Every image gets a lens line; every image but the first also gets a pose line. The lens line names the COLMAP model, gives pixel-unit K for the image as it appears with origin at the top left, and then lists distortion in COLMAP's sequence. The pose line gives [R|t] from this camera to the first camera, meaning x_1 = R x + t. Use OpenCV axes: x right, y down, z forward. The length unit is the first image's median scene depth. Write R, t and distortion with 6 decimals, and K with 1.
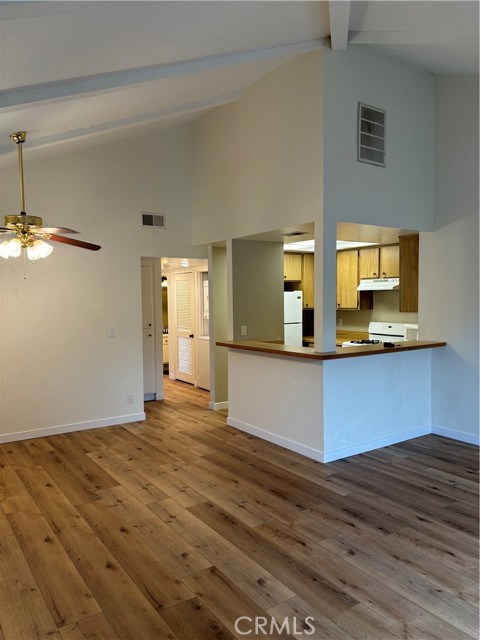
lens RADIAL K [[483.1, 0, 241.2], [0, 483.1, 324.1], [0, 0, 1]] dist [0.028953, -0.006364]
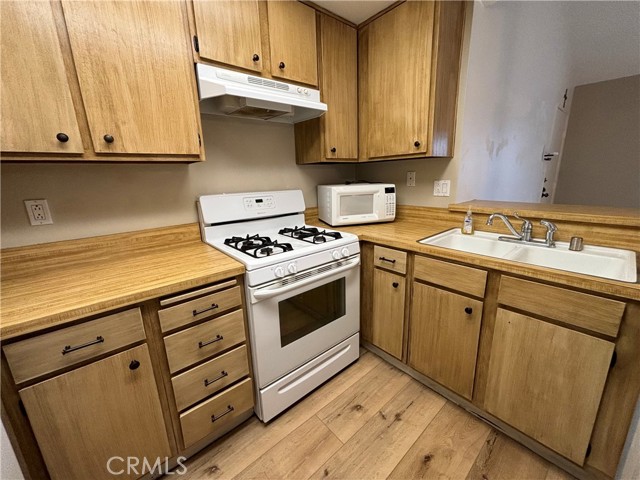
lens RADIAL K [[259.4, 0, 321.5], [0, 259.4, 237.6], [0, 0, 1]] dist [-0.003930, -0.000813]
pose [[-0.122730, -0.214557, 0.968970, 0.046794], [0.092177, 0.969666, 0.226386, -0.010506], [-0.988150, 0.117101, -0.099230, 0.964081]]
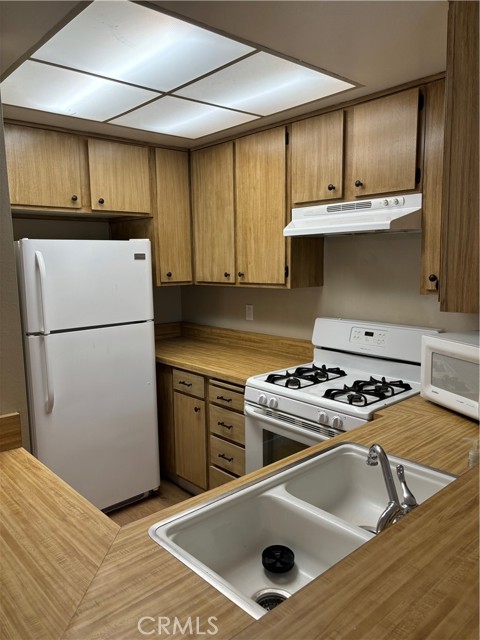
lens RADIAL K [[483.1, 0, 241.3], [0, 483.1, 319.3], [0, 0, 1]] dist [0.028953, -0.006364]
pose [[0.991031, -0.018479, 0.132349, 0.157676], [0.009981, 0.997862, 0.064583, -0.030353], [-0.133260, -0.062682, 0.989097, 0.637209]]
